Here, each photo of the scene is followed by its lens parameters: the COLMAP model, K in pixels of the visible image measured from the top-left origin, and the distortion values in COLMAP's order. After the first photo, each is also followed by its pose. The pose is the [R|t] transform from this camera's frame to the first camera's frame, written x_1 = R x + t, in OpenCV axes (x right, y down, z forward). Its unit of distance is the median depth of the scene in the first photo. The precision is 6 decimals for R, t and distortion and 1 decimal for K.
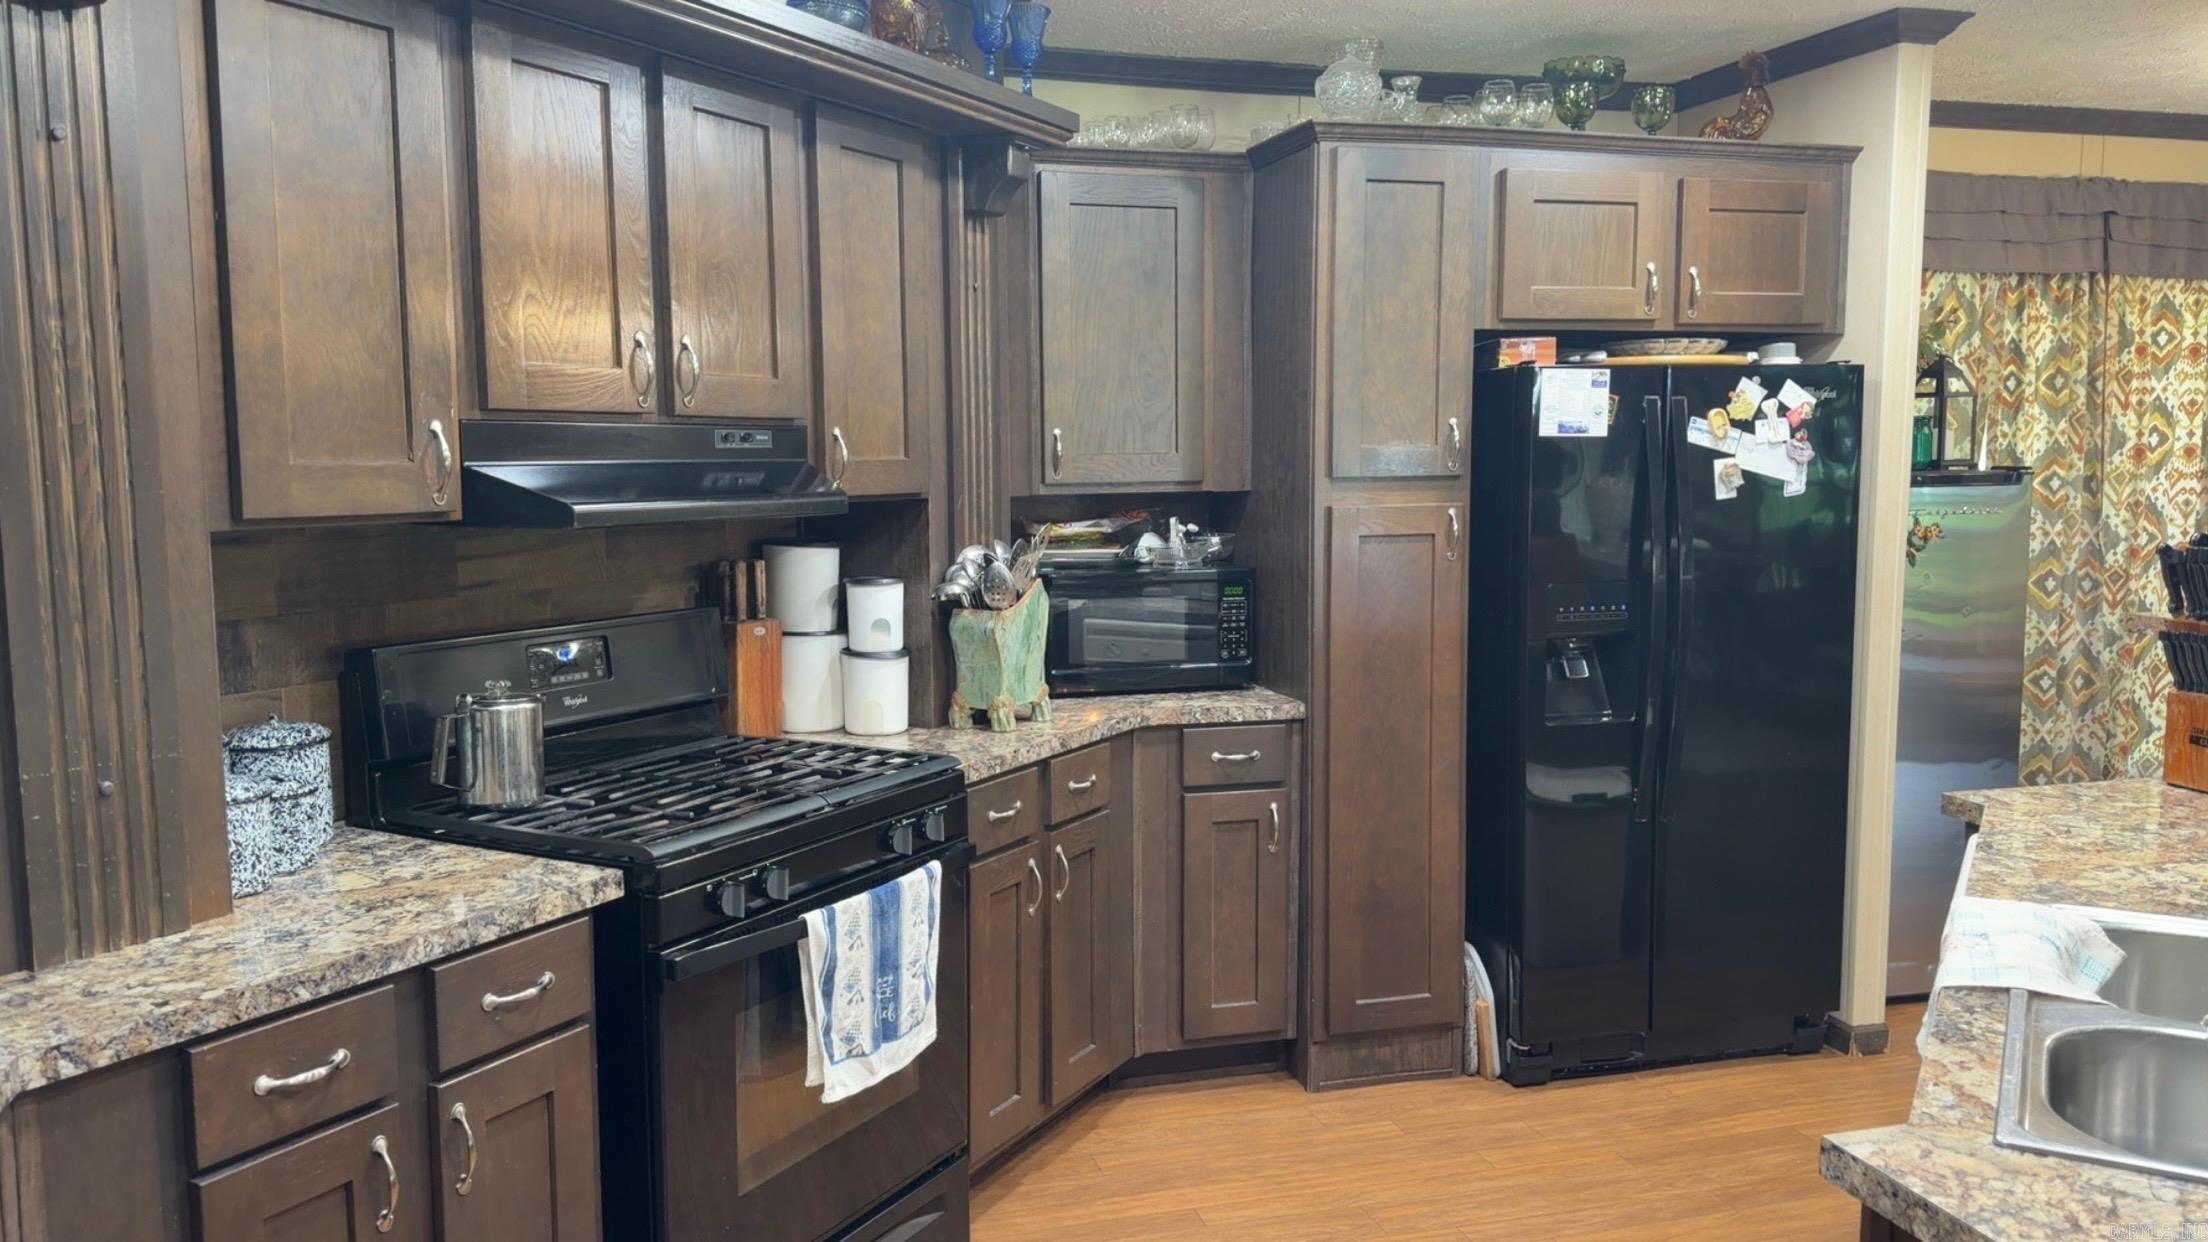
lens RADIAL K [[1601.2, 0, 1091.7], [0, 1601.2, 615.5], [0, 0, 1]] dist [0.143424, -0.180058]
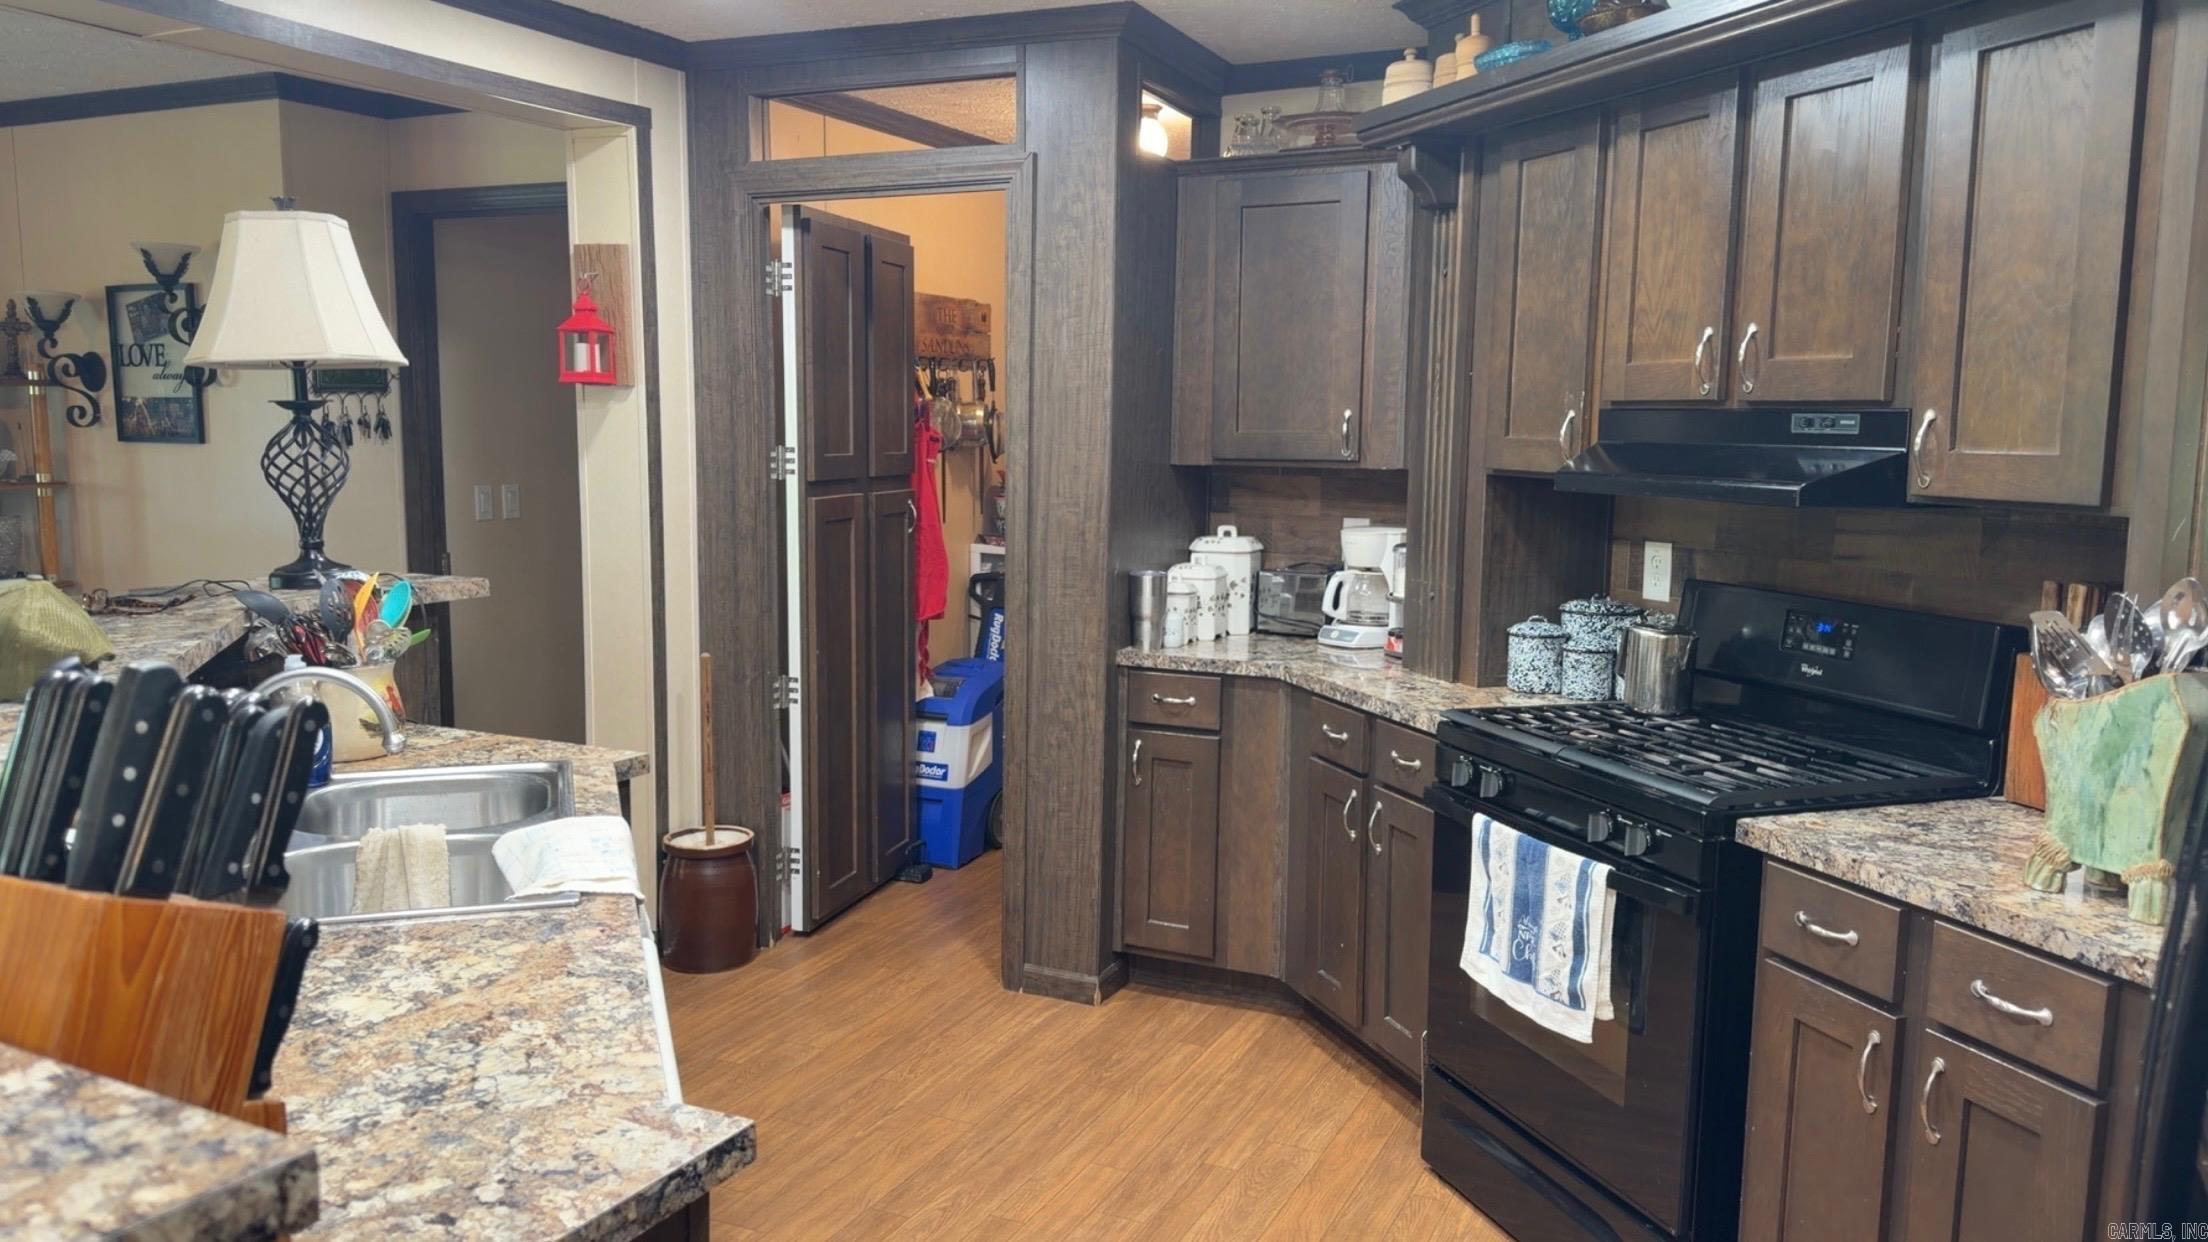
lens RADIAL K [[1601.2, 0, 1091.7], [0, 1601.2, 615.5], [0, 0, 1]] dist [0.143424, -0.180058]
pose [[-0.653490, 0.096359, -0.750776, 0.863319], [-0.079913, 0.977538, 0.195020, -0.167410], [0.752705, 0.187441, -0.631112, 1.419008]]
